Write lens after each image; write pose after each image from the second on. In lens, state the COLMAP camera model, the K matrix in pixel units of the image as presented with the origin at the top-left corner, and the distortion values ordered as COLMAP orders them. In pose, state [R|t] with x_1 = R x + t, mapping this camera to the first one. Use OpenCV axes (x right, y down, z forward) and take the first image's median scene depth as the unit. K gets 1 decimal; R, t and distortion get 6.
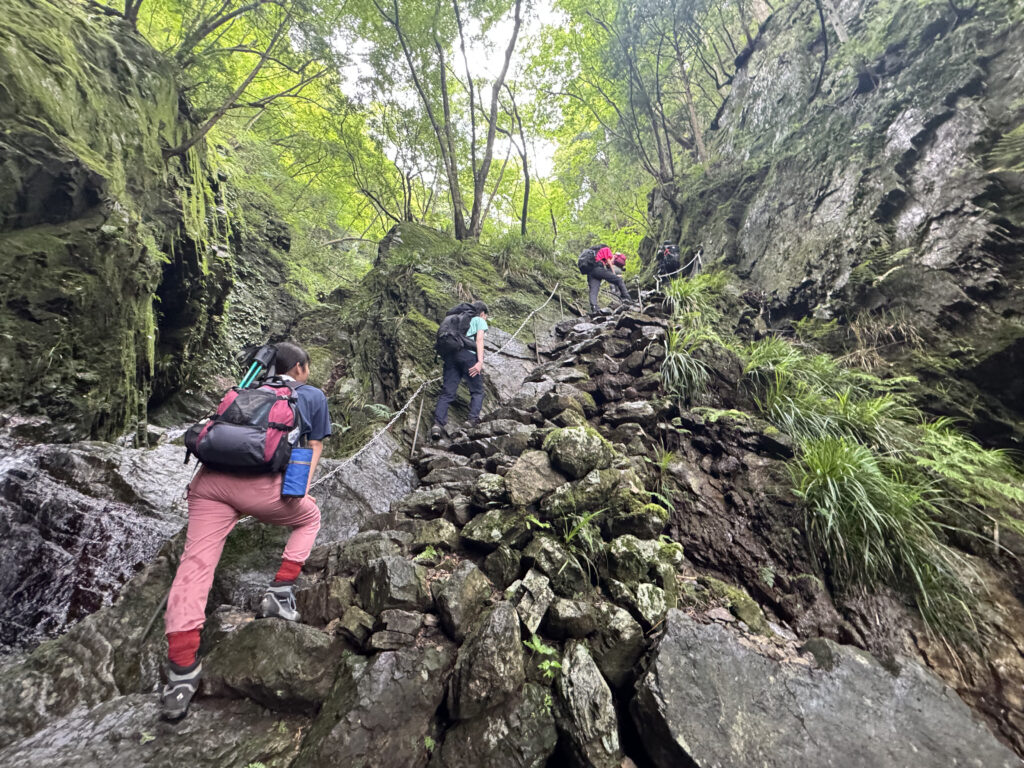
lens RADIAL K [[409.5, 0, 512.0], [0, 409.5, 384.0], [0, 0, 1]] dist [-0.000999, -0.000259]
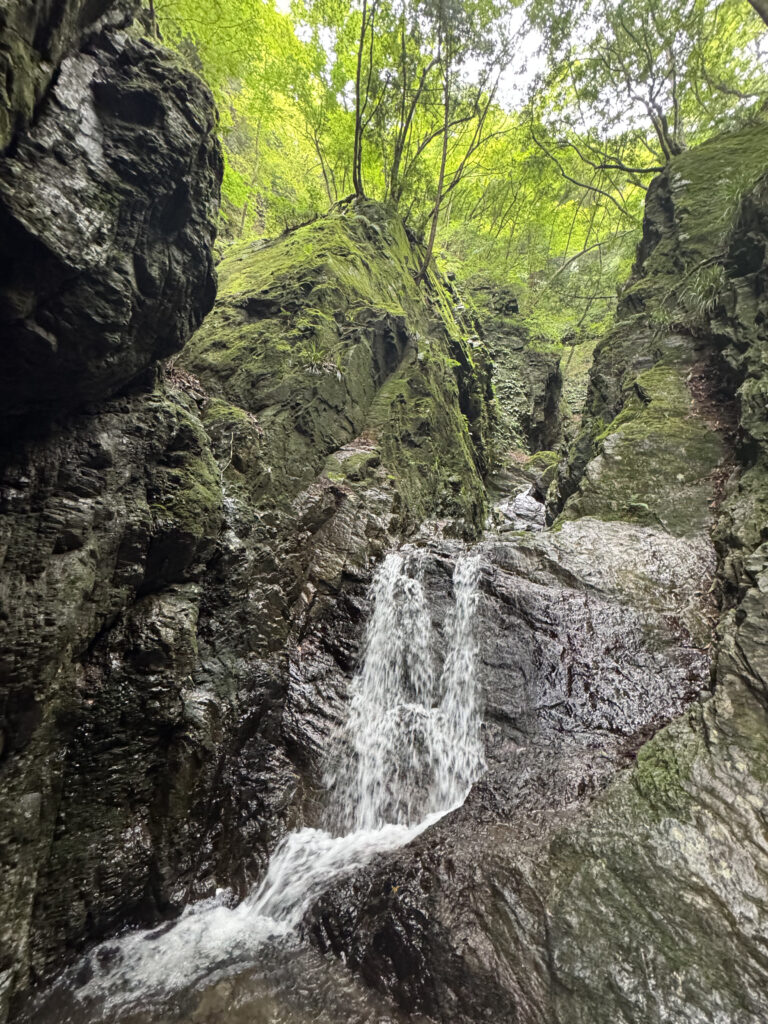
lens RADIAL K [[409.5, 0, 384.0], [0, 409.5, 512.0], [0, 0, 1]] dist [-0.000999, -0.000259]
pose [[0.591206, -0.188367, -0.784215, -0.101017], [0.335450, 0.941680, 0.026699, -0.011810], [0.733450, -0.278850, 0.619914, 0.032677]]
